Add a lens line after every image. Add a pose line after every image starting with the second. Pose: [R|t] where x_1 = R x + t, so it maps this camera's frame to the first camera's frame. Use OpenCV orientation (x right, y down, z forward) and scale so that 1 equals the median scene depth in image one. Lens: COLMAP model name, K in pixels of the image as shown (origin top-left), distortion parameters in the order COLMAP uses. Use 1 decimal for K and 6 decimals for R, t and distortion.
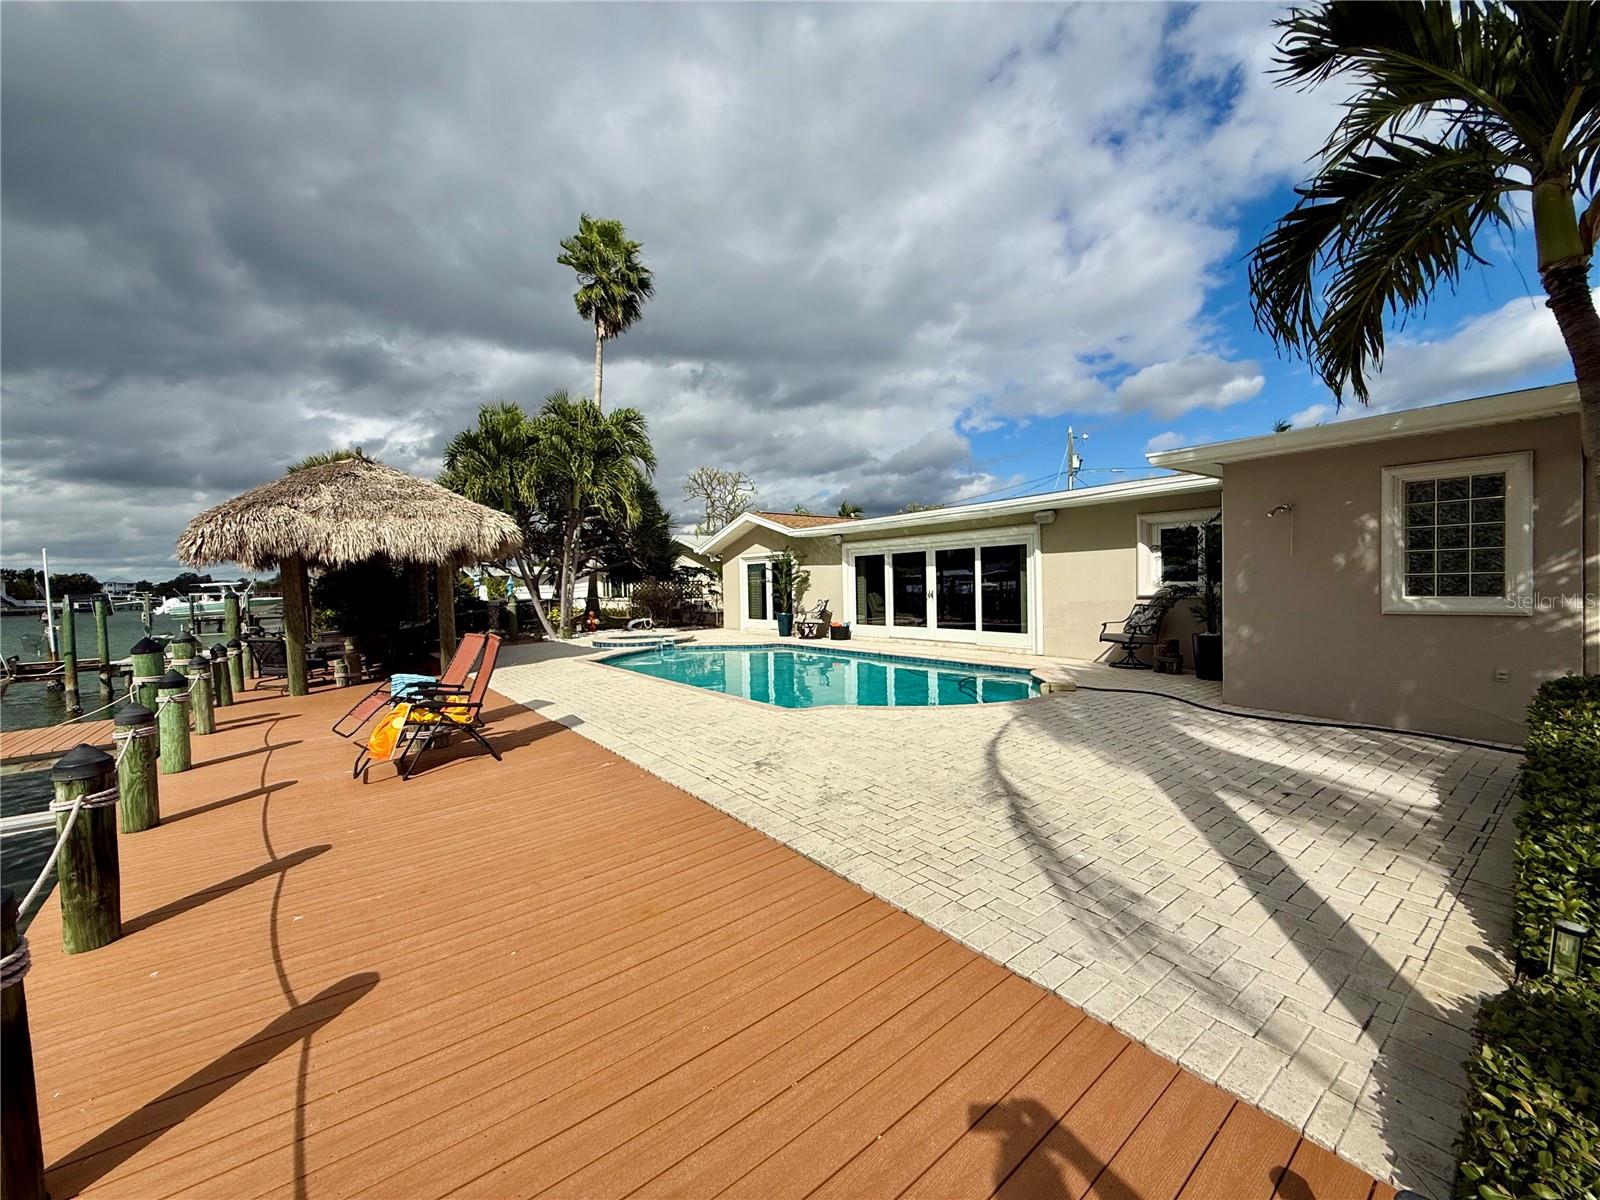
lens RADIAL K [[633.7, 0, 809.8], [0, 633.7, 607.6], [0, 0, 1]] dist [-0.000757, 0.000346]
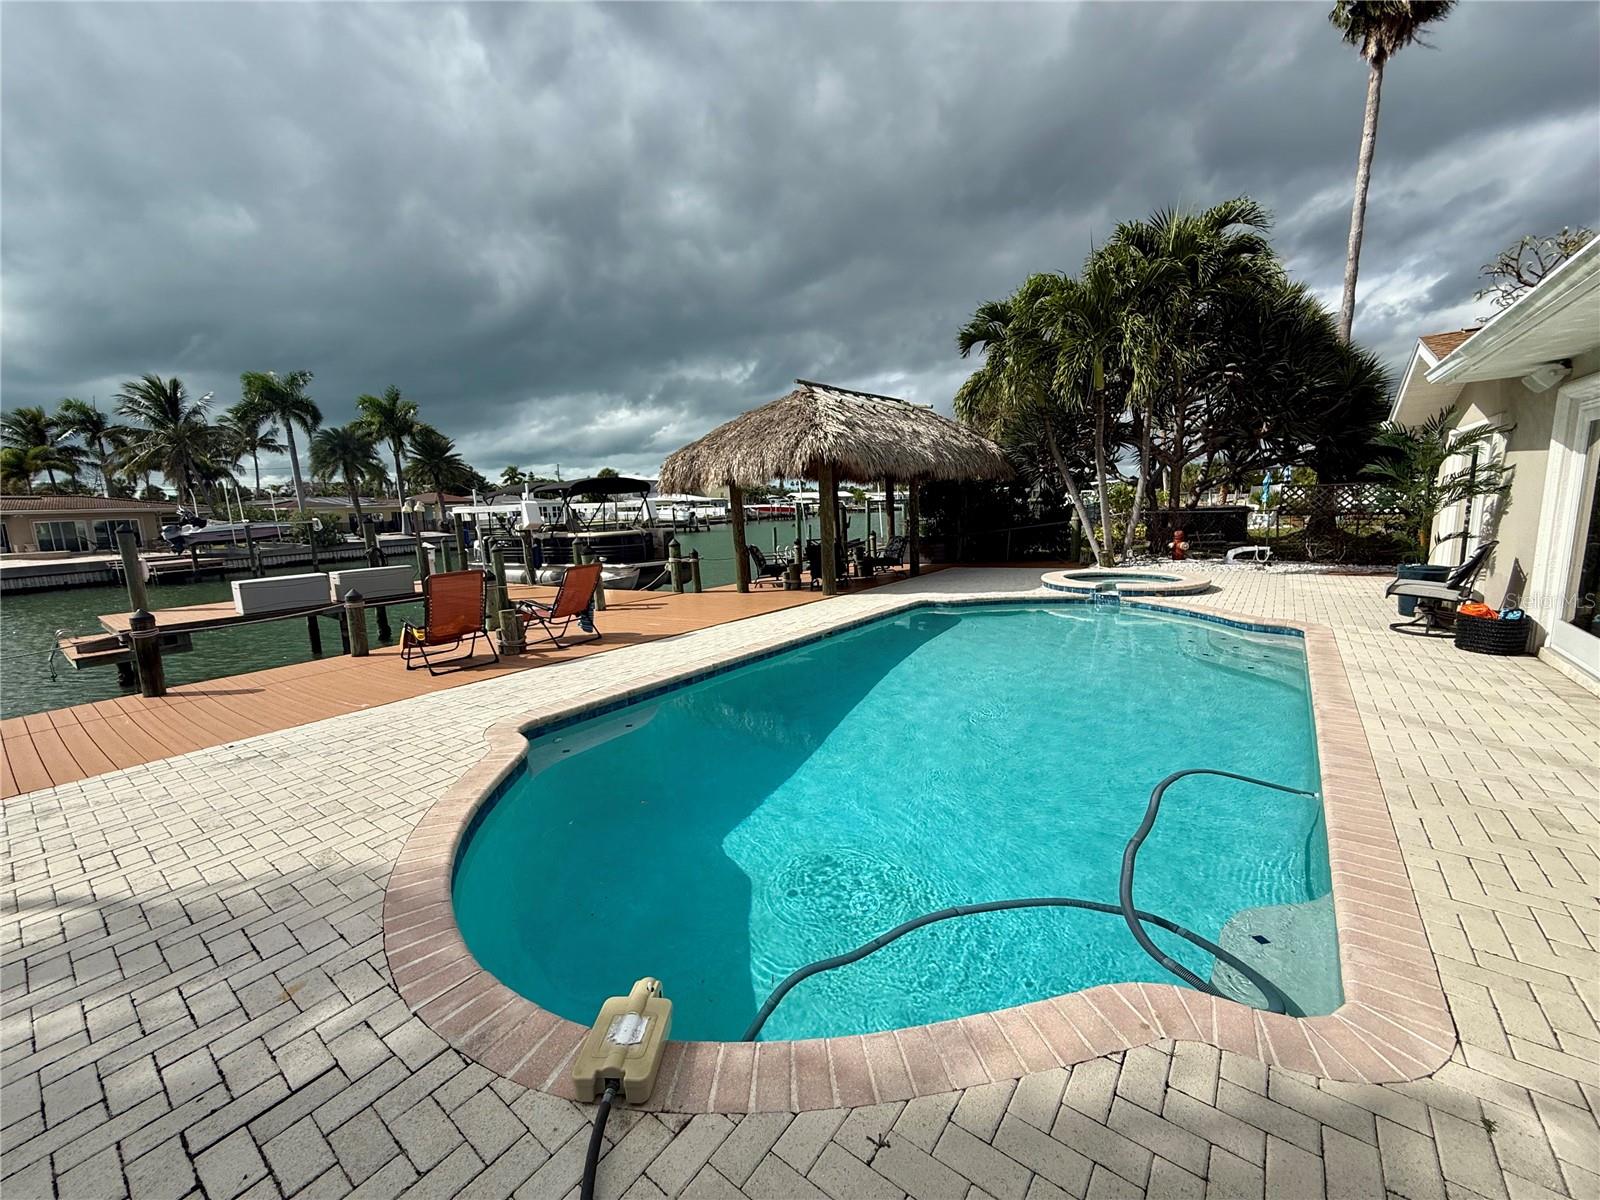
lens RADIAL K [[633.7, 0, 803.7], [0, 633.7, 595.3], [0, 0, 1]] dist [-0.000757, 0.000346]
pose [[0.241179, 0.158619, -0.957430, 0.310612], [-0.015840, 0.987065, 0.159538, -0.038002], [0.970351, -0.023311, 0.240572, 0.550569]]
